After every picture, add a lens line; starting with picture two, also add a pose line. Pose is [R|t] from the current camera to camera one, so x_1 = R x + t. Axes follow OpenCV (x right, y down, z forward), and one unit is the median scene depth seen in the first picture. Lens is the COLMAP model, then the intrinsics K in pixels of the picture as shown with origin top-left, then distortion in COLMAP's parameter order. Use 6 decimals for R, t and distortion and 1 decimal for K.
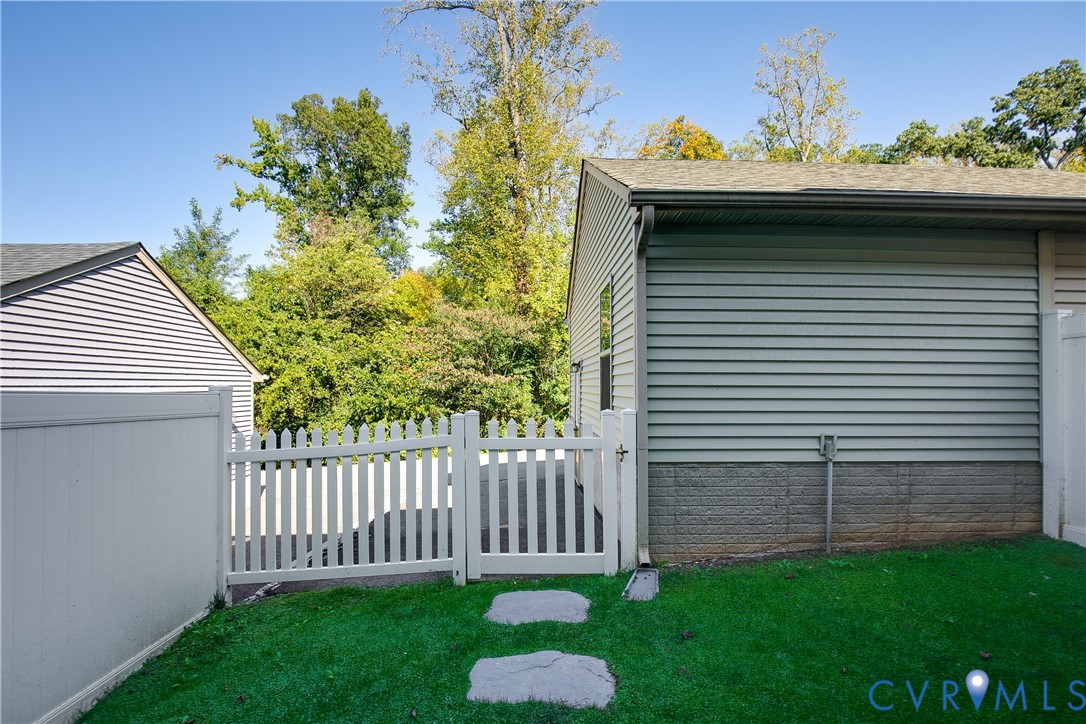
lens RADIAL K [[513.9, 0, 554.8], [0, 513.9, 380.8], [0, 0, 1]] dist [-0.013402, 0.001709]
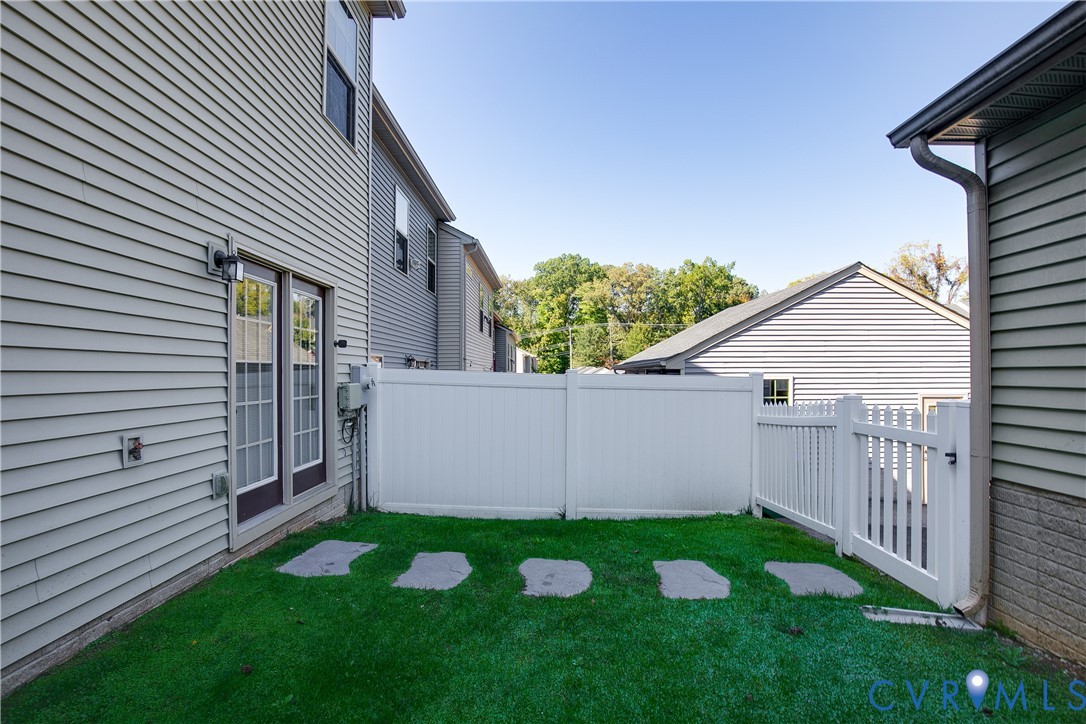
lens RADIAL K [[513.9, 0, 548.5], [0, 513.9, 365.0], [0, 0, 1]] dist [-0.013402, 0.001709]
pose [[-0.024975, -0.020366, -0.999481, 0.905736], [0.016487, 0.999648, -0.020781, 0.010675], [0.999552, -0.016998, -0.024631, 0.424801]]
